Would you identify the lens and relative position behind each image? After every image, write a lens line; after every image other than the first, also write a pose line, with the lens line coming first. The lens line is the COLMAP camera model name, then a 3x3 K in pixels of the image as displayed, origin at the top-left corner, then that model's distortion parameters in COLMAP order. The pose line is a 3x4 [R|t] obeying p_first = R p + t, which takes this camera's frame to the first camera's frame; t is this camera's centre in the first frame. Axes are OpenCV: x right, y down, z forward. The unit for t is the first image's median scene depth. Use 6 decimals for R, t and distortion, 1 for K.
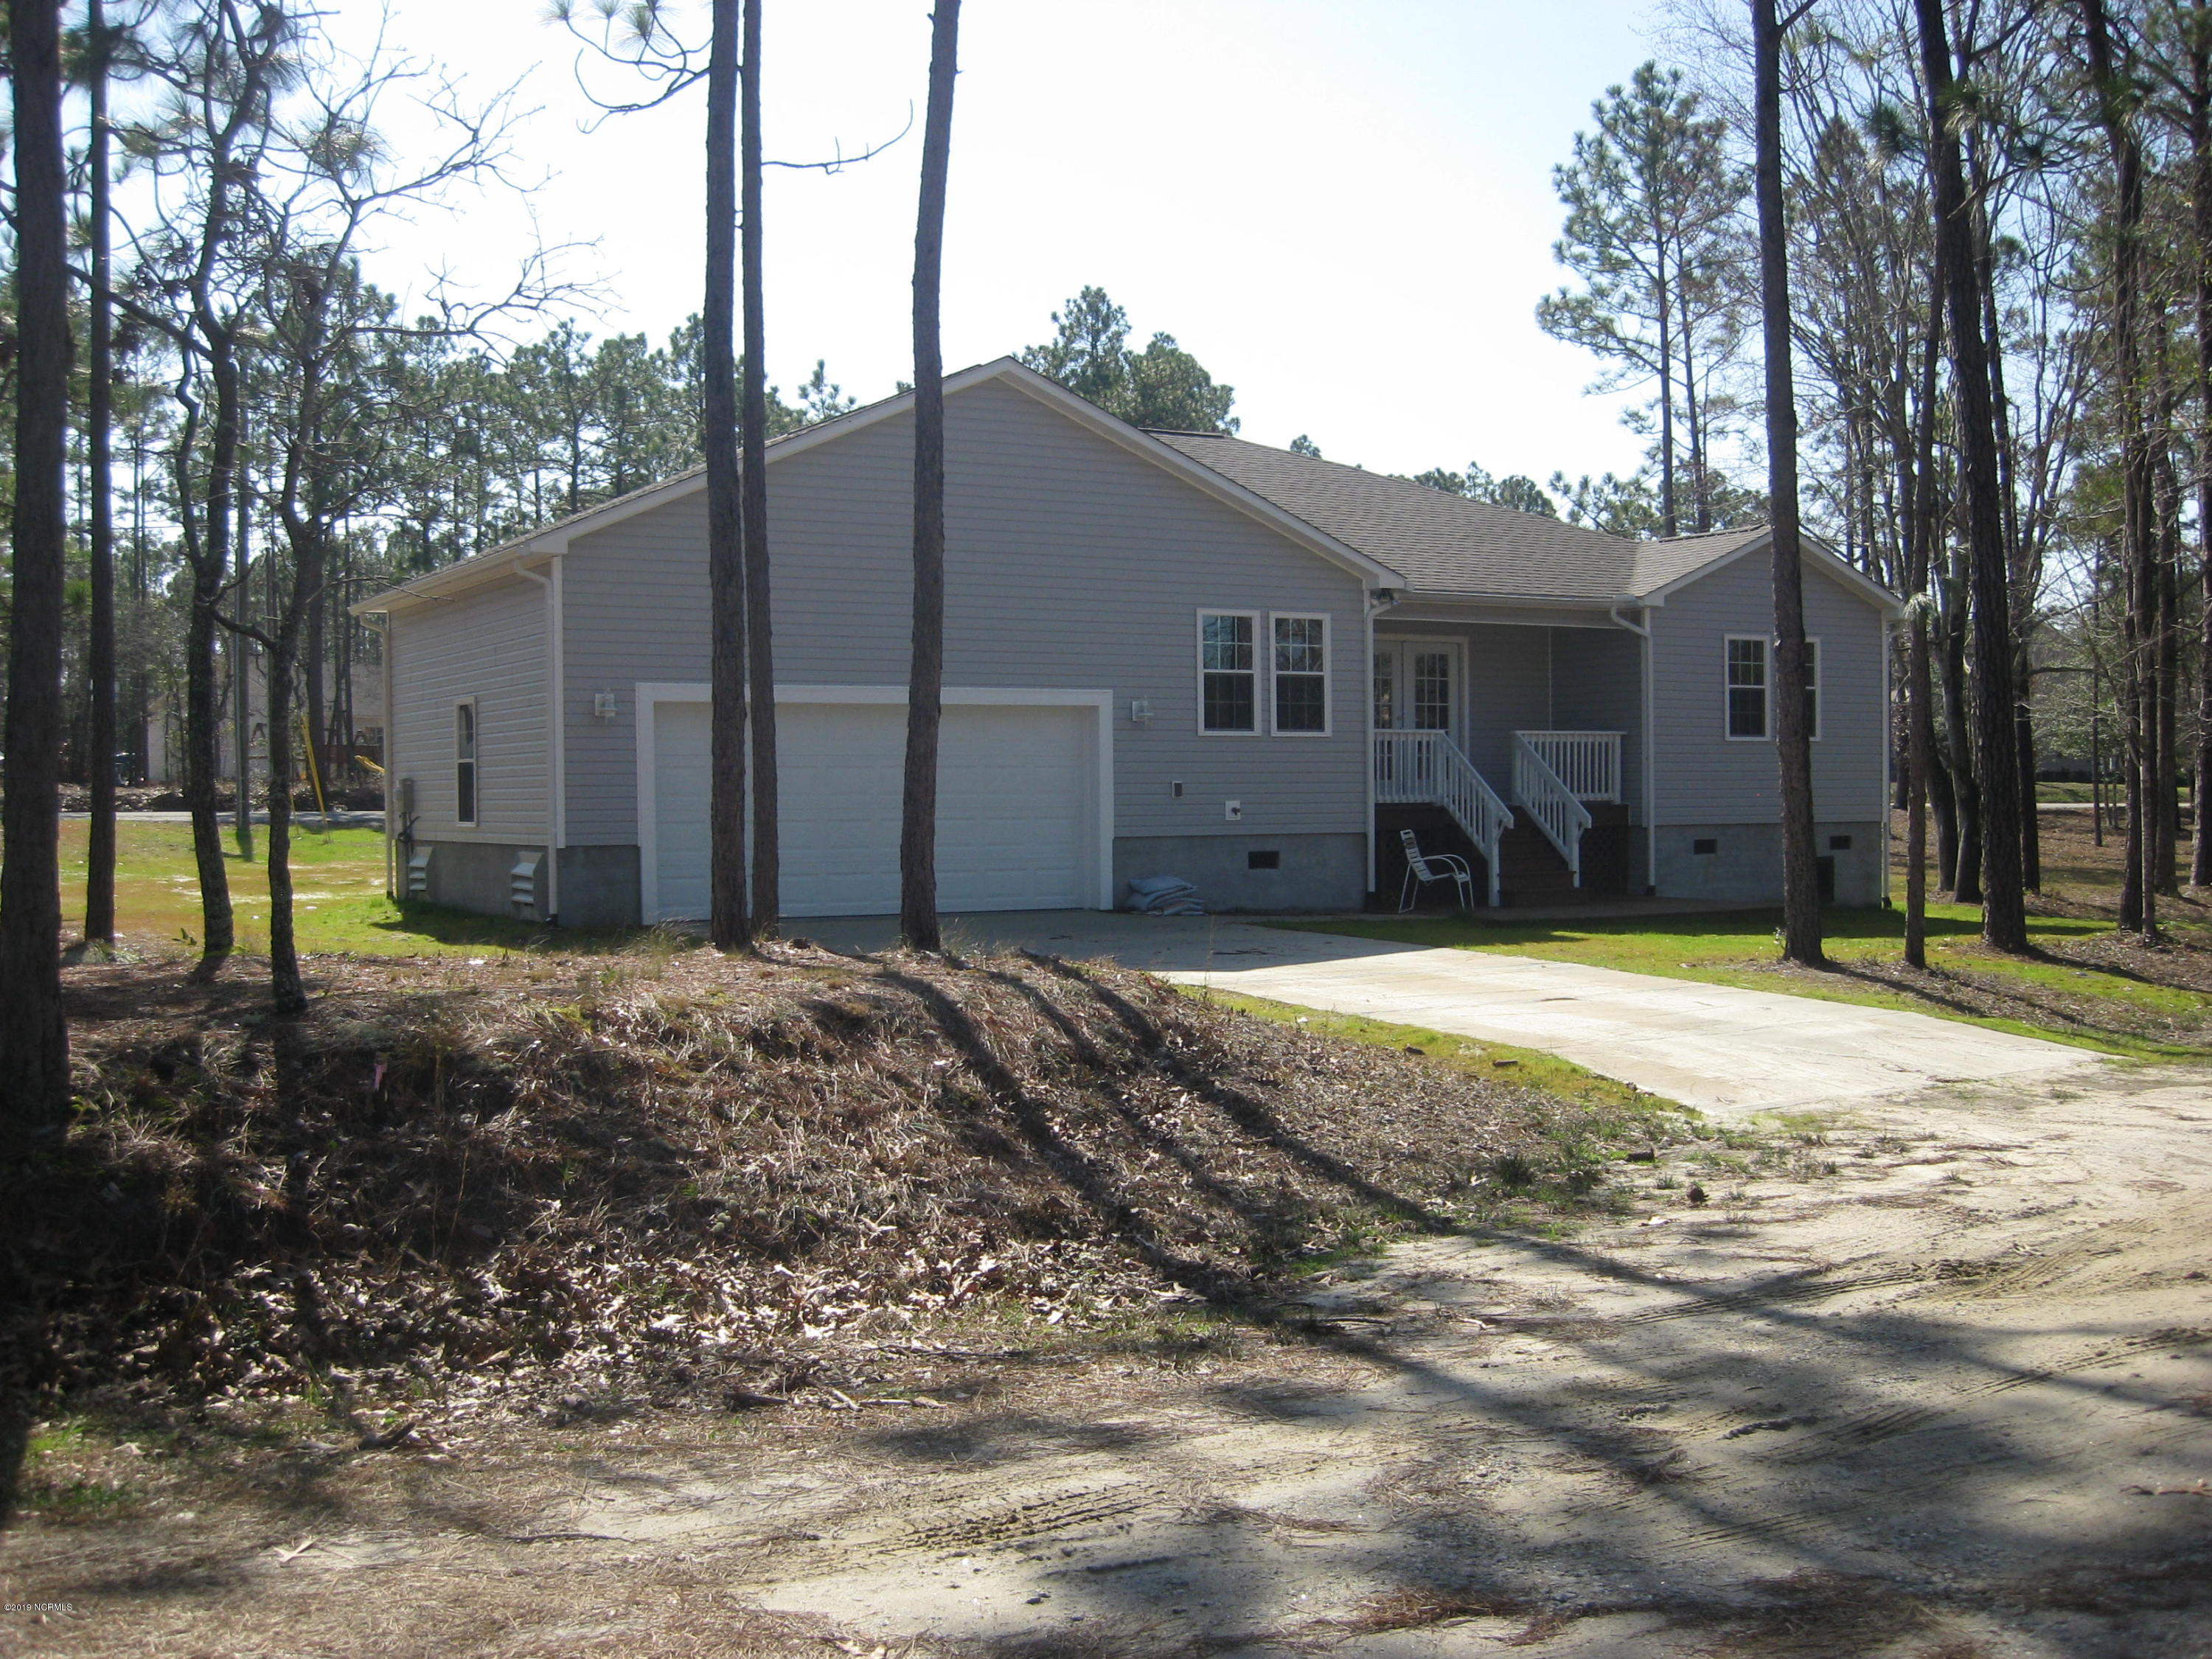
lens RADIAL K [[2409.5, 0, 1123.4], [0, 2409.5, 860.2], [0, 0, 1]] dist [-0.180453, 0.139063]
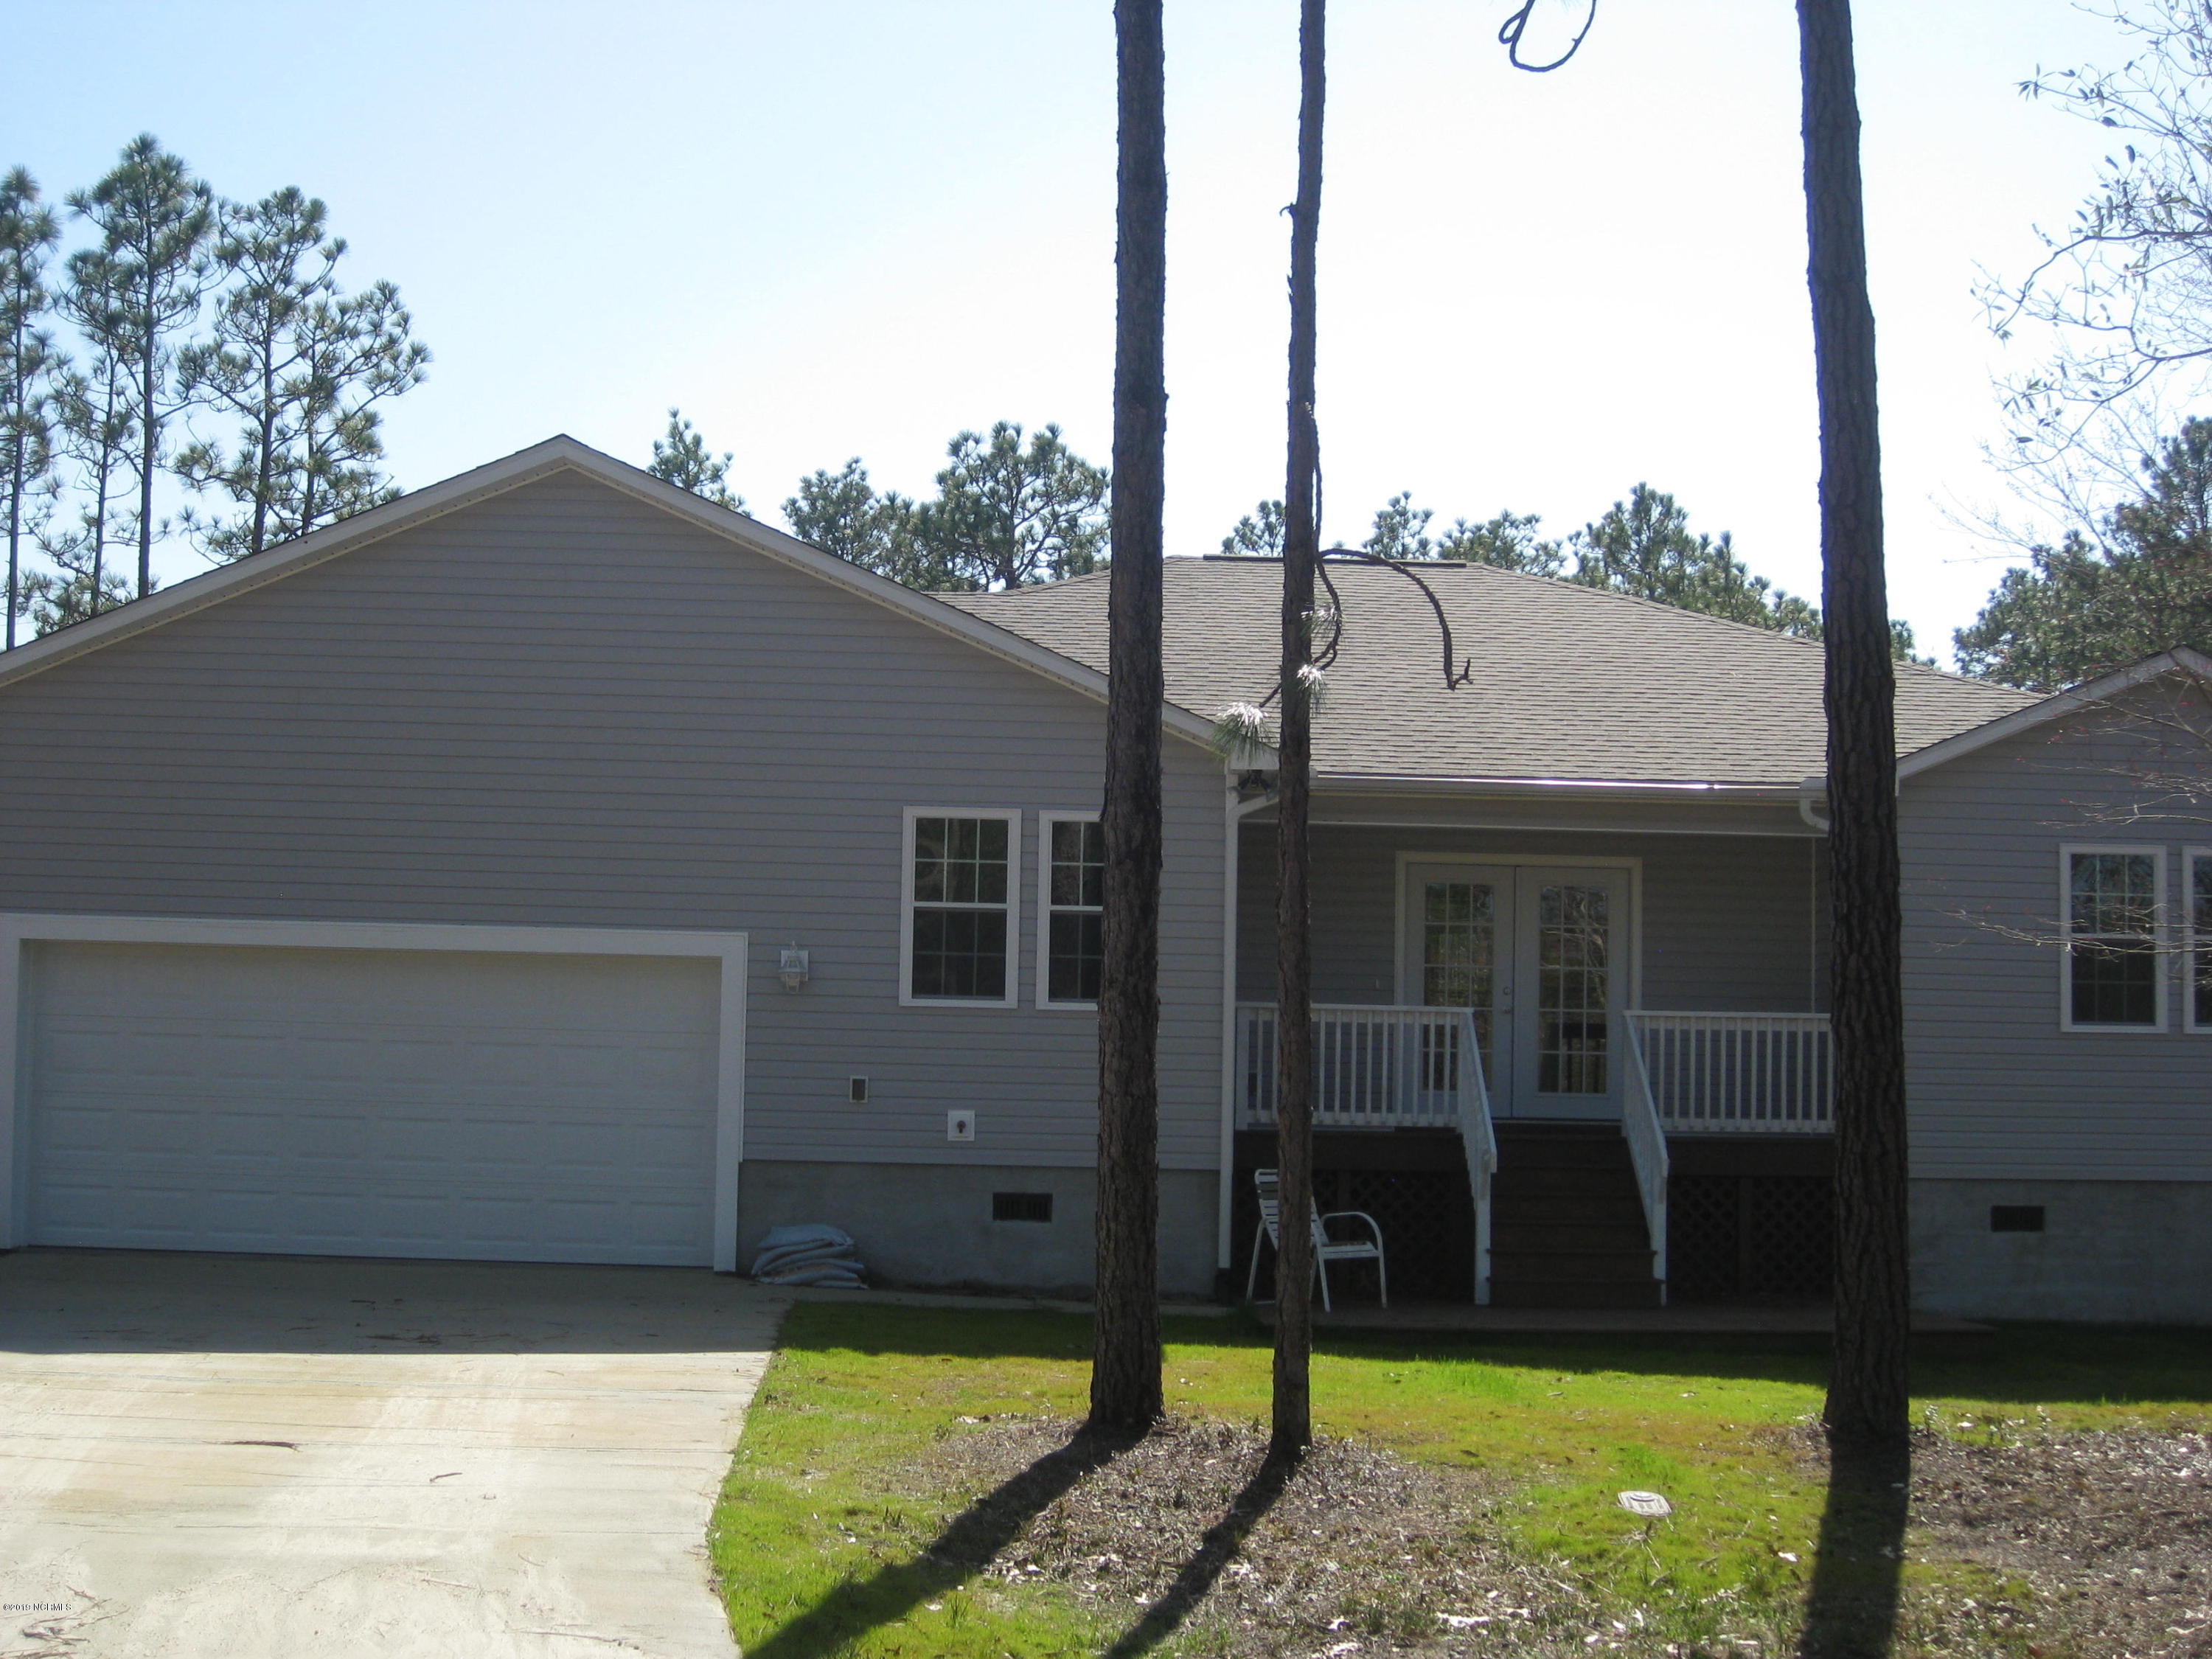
lens RADIAL K [[2946.2, 0, 1106.0], [0, 2946.2, 829.5], [0, 0, 1]] dist [-0.020356, -0.001371]
pose [[0.893294, -0.014154, -0.449249, 0.425665], [-0.039580, 0.993144, -0.109990, -0.014160], [0.447726, 0.116035, 0.886610, 0.321971]]
